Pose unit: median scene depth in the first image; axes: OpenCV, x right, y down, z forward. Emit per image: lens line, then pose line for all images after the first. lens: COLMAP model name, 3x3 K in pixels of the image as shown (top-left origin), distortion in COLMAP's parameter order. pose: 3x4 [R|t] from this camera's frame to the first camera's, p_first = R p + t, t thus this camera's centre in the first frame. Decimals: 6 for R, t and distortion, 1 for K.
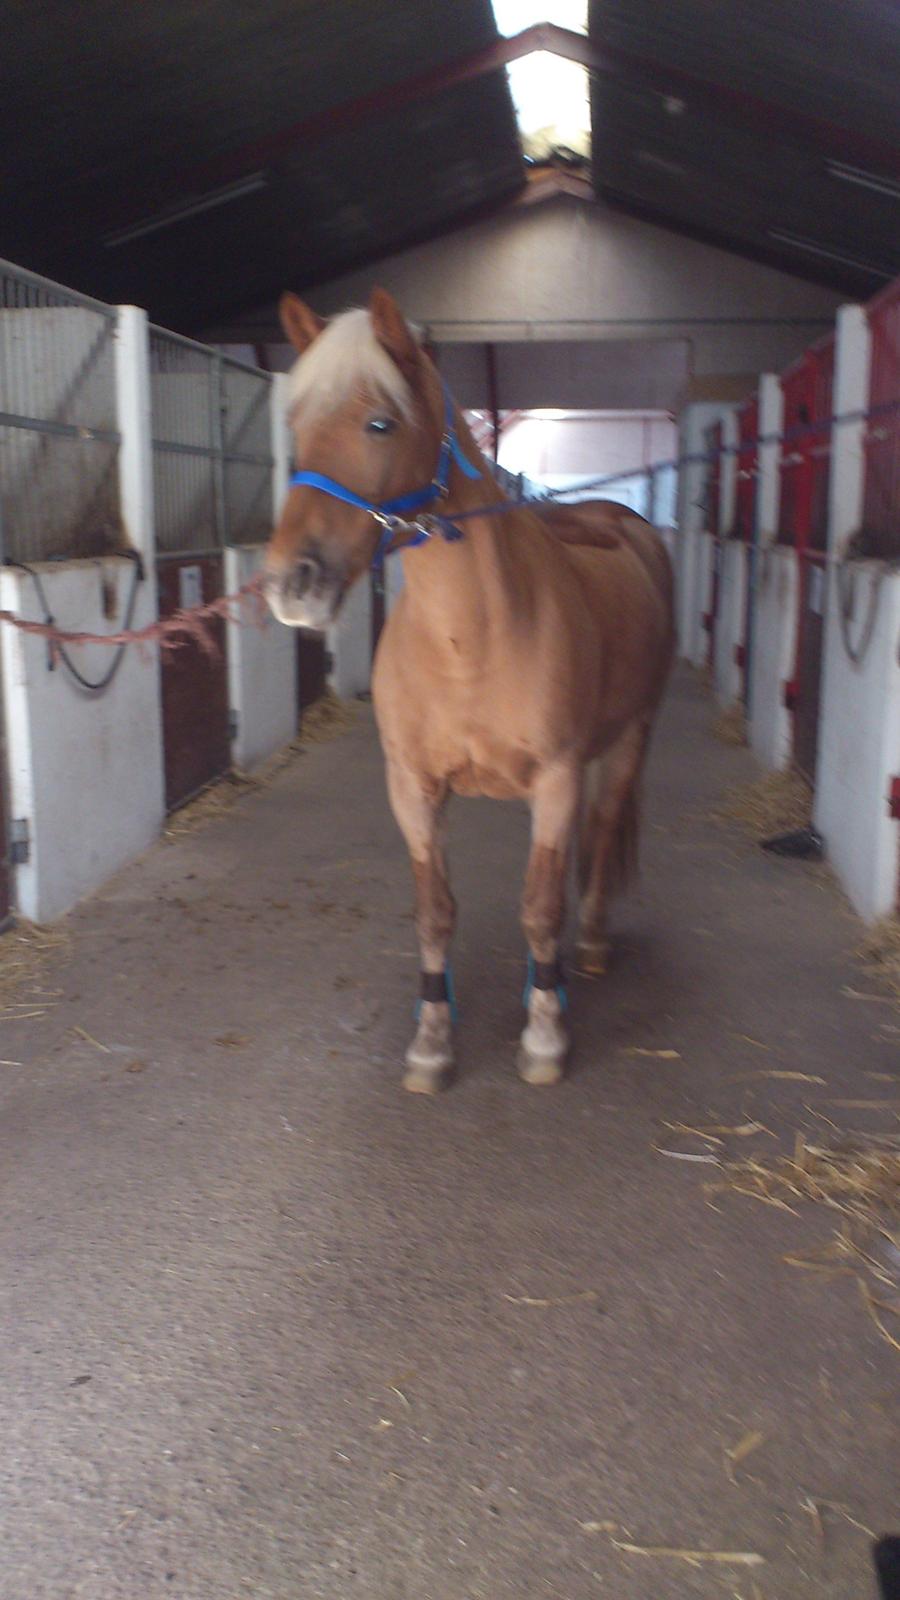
lens RADIAL K [[1367.7, 0, 478.2], [0, 1367.7, 832.9], [0, 0, 1]] dist [-0.006208, -0.062315]
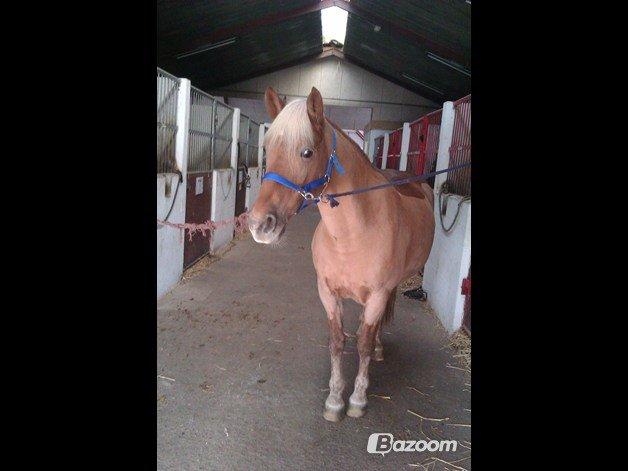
lens RADIAL K [[435.7, 0, 314.0], [0, 435.7, 235.5], [0, 0, 1]] dist [-0.008139, -0.004710]
pose [[0.995238, 0.065700, 0.072004, -0.046647], [-0.062080, 0.996746, -0.051421, -0.056521], [-0.075148, 0.046706, 0.996078, 0.156948]]
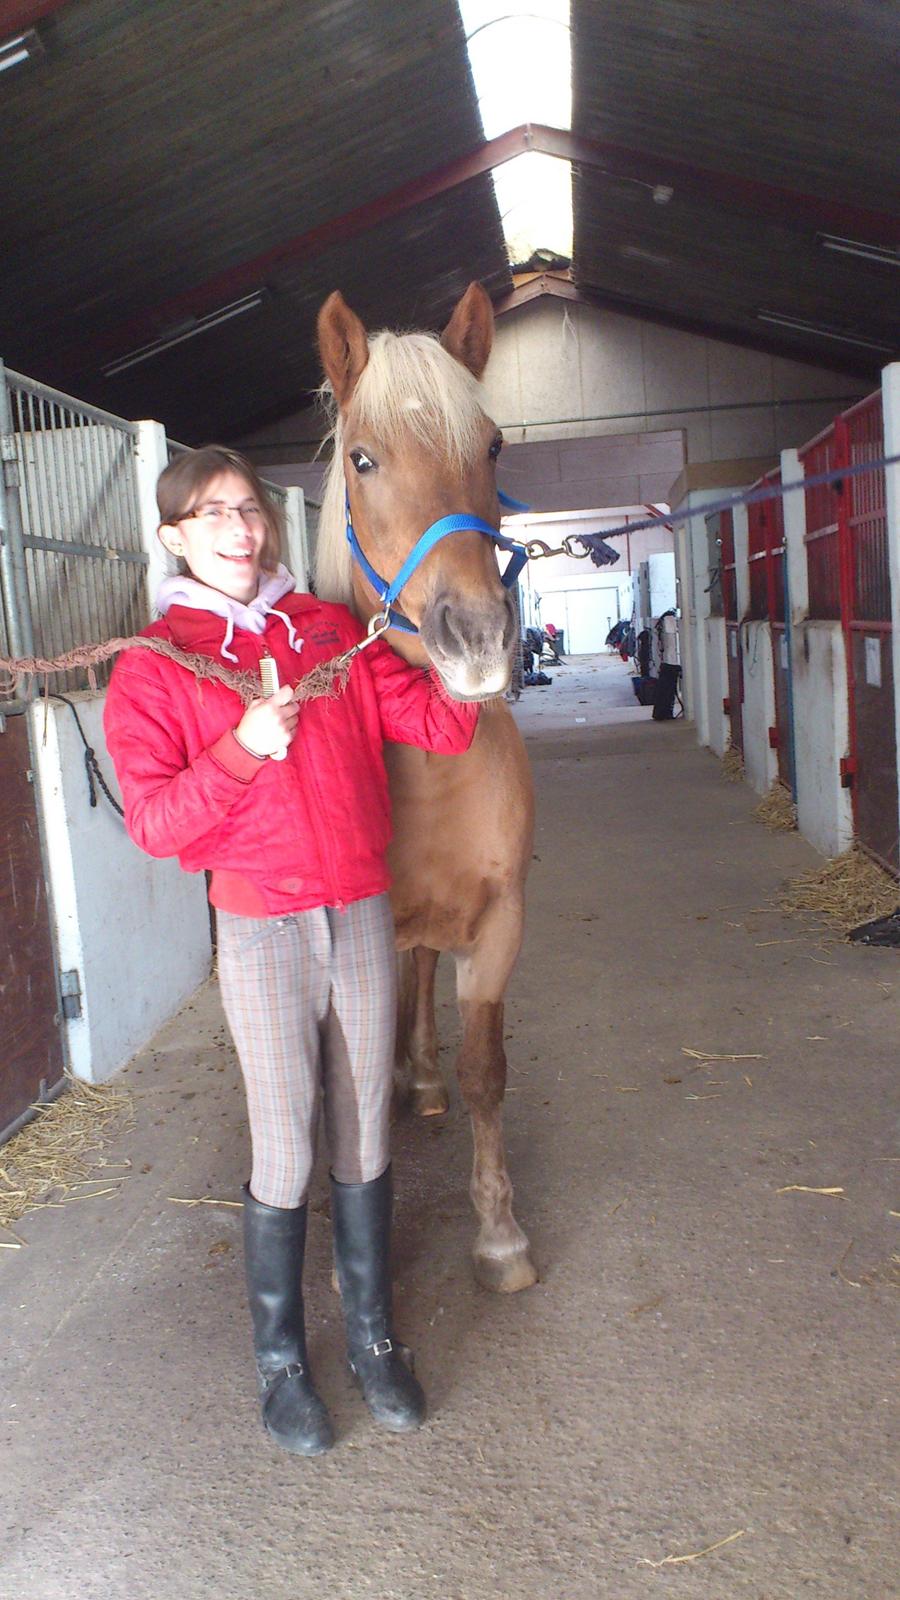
lens RADIAL K [[1352.8, 0, 442.5], [0, 1352.8, 818.8], [0, 0, 1]] dist [-0.005222, -0.019497]
pose [[0.997232, -0.072570, -0.016156, -0.053655], [0.070909, 0.993706, -0.086724, -0.011930], [0.022348, 0.085339, 0.996101, 0.080630]]
